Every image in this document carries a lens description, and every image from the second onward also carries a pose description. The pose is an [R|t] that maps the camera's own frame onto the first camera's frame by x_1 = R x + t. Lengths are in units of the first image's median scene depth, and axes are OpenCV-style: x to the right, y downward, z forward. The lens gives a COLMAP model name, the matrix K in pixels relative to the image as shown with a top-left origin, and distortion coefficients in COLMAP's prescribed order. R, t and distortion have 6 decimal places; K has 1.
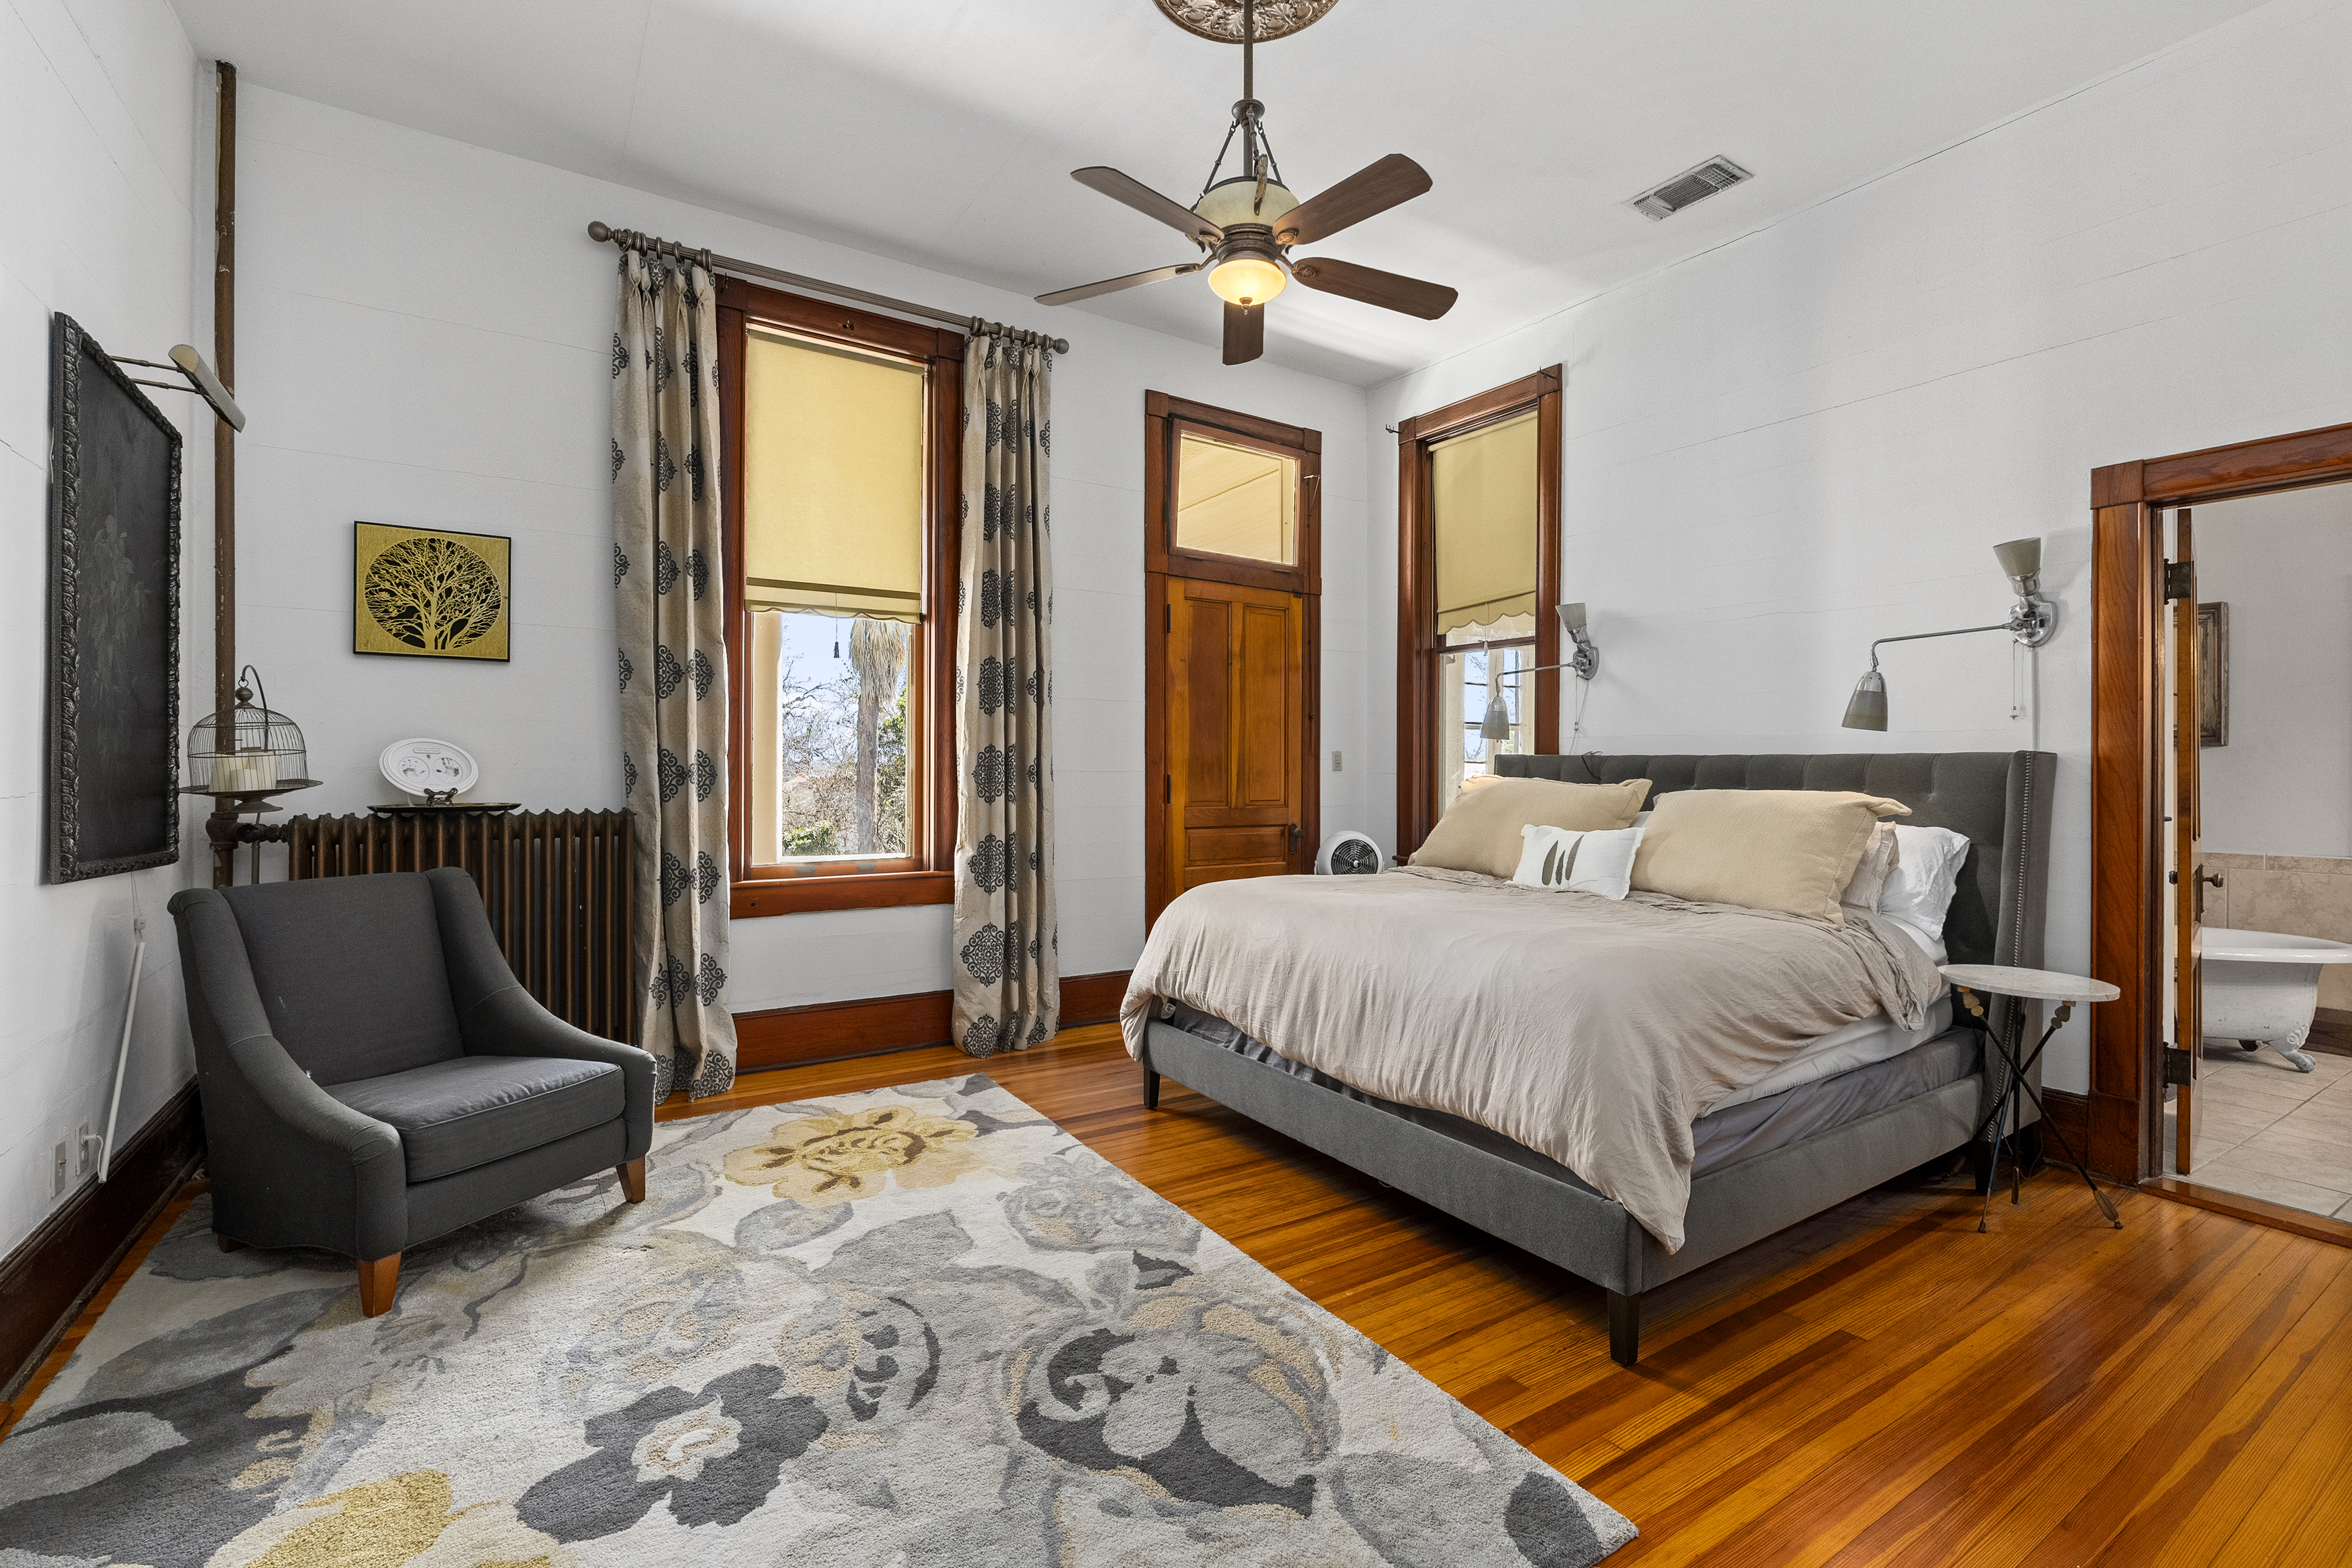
lens RADIAL K [[1043.3, 0, 1176.0], [0, 1043.3, 784.0], [0, 0, 1]] dist [-0.001103, 0.000098]
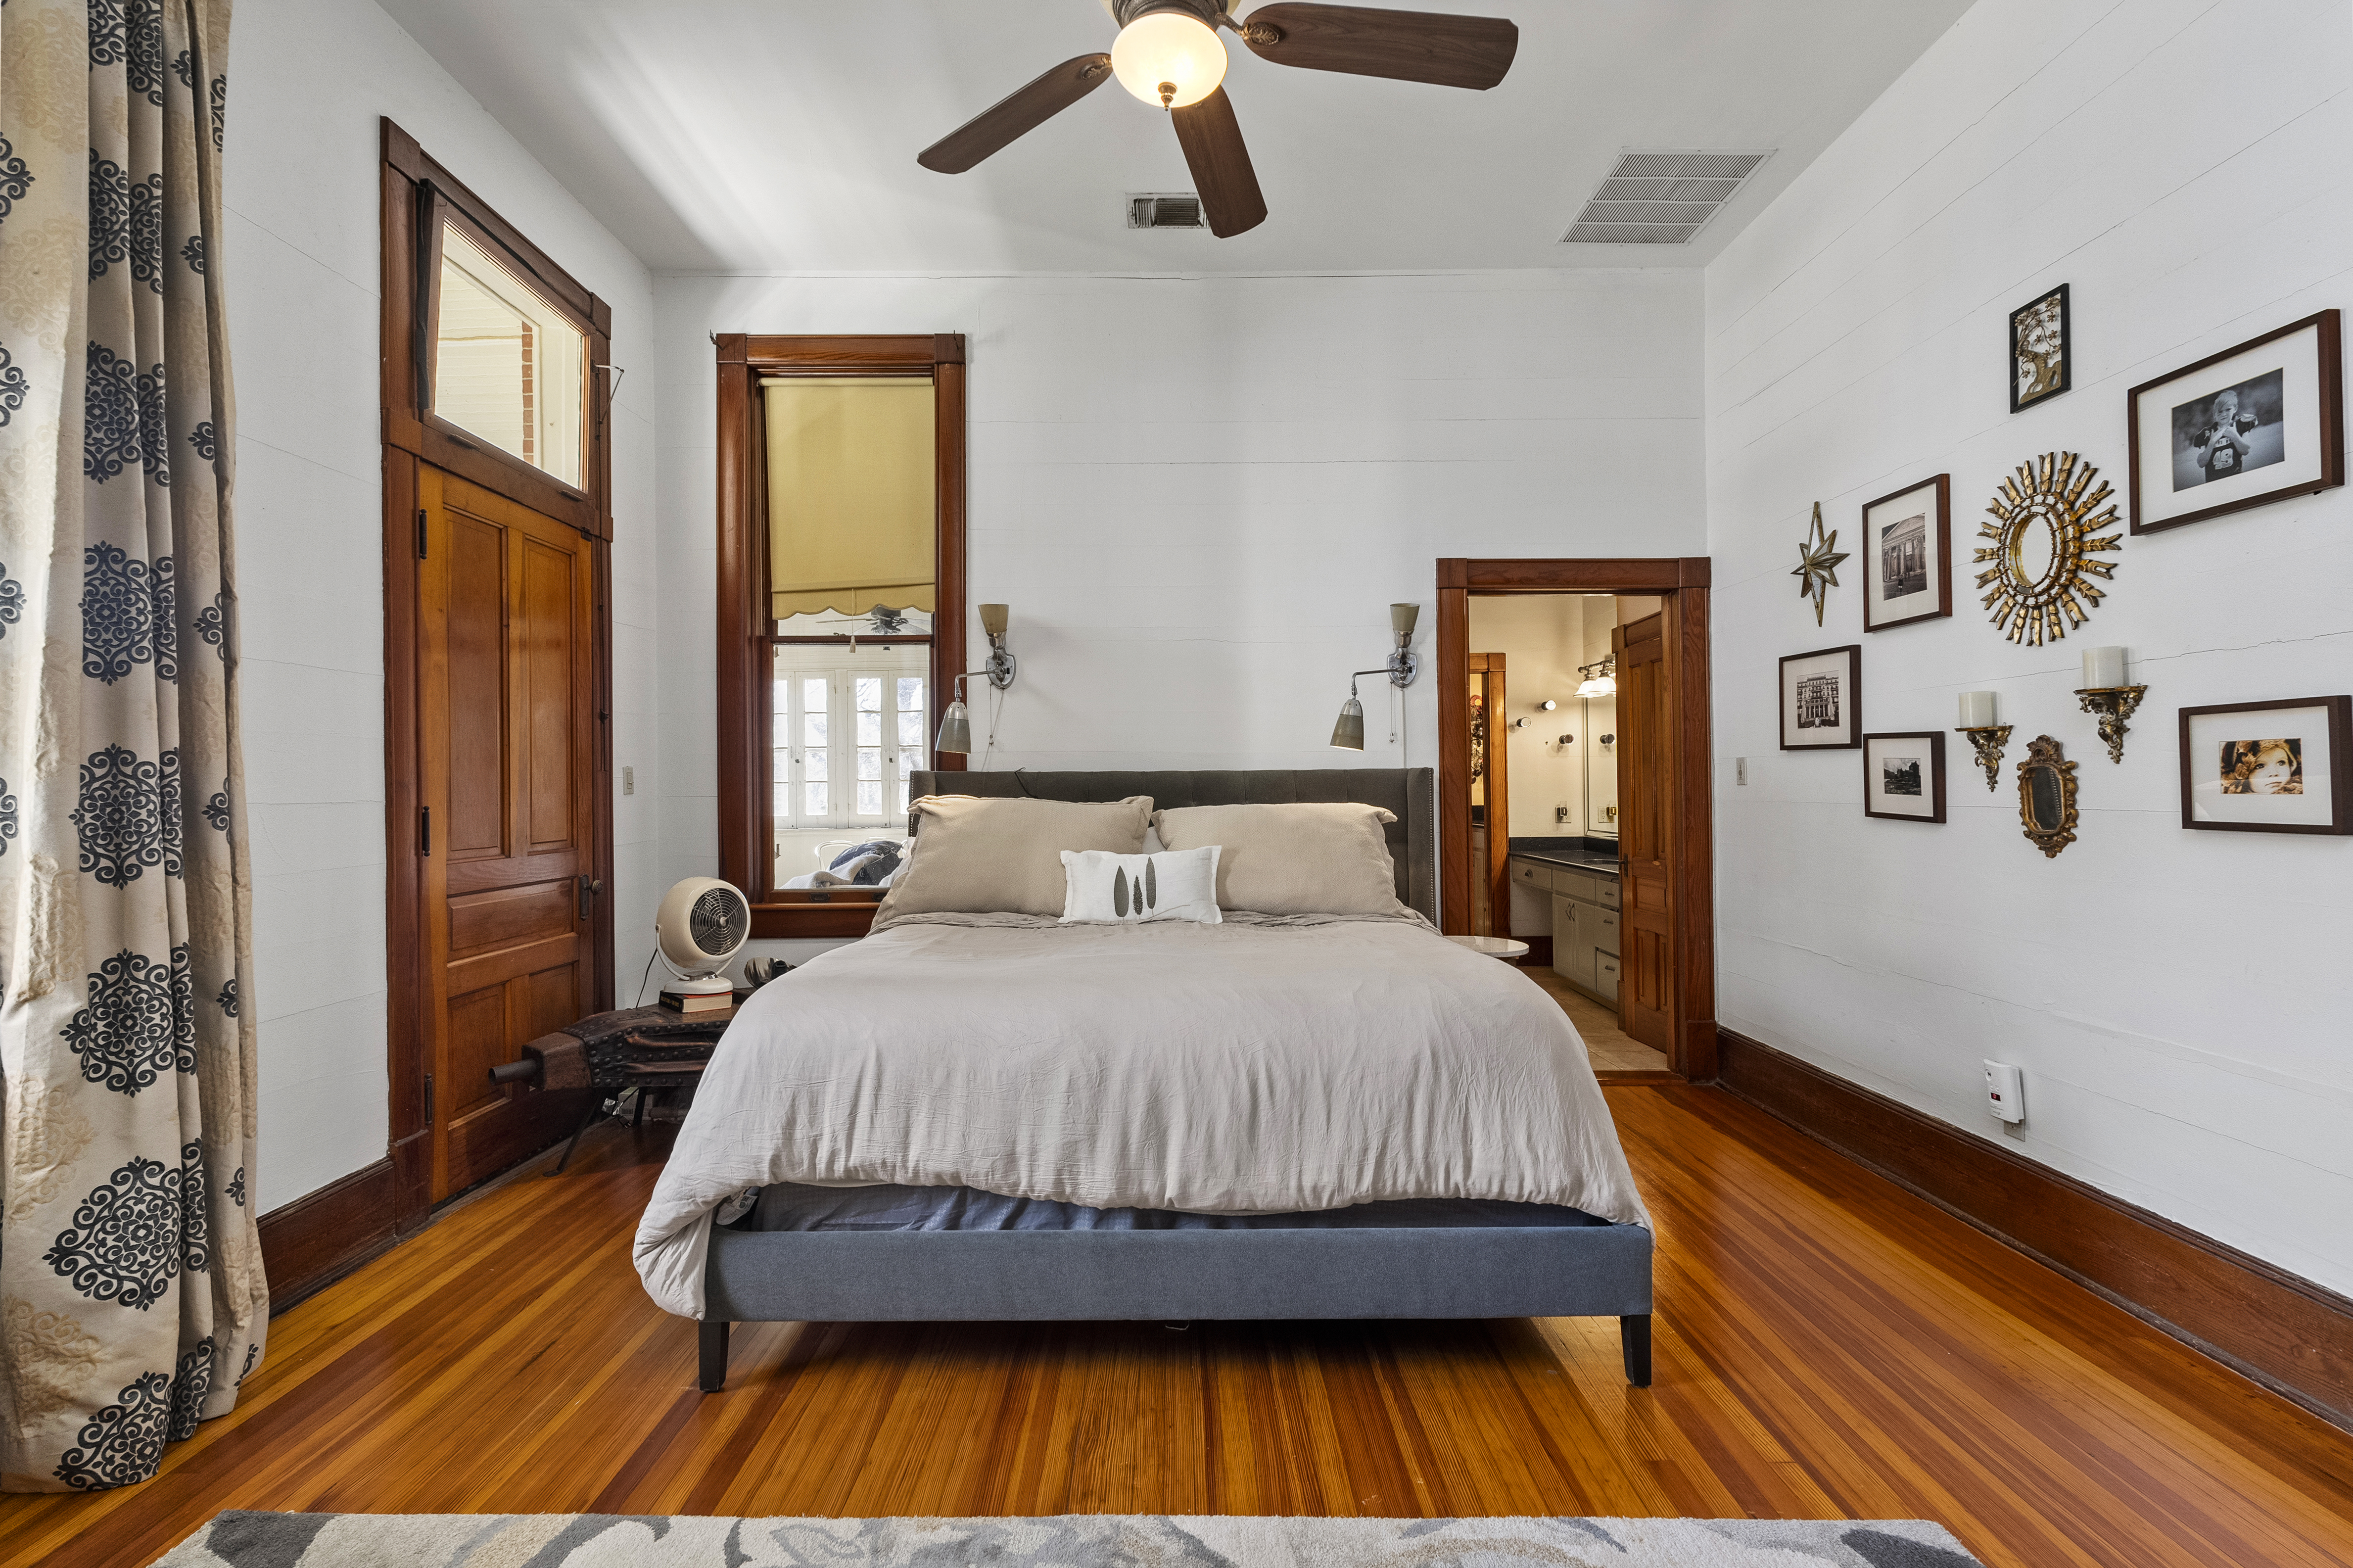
lens RADIAL K [[1035.1, 0, 1176.5], [0, 1035.1, 784.0], [0, 0, 1]] dist [-0.002709, 0.000216]
pose [[0.539394, -0.011060, 0.841981, -0.377952], [0.024675, 0.999692, -0.002677, -0.013499], [-0.841692, 0.022220, 0.539500, 0.496706]]
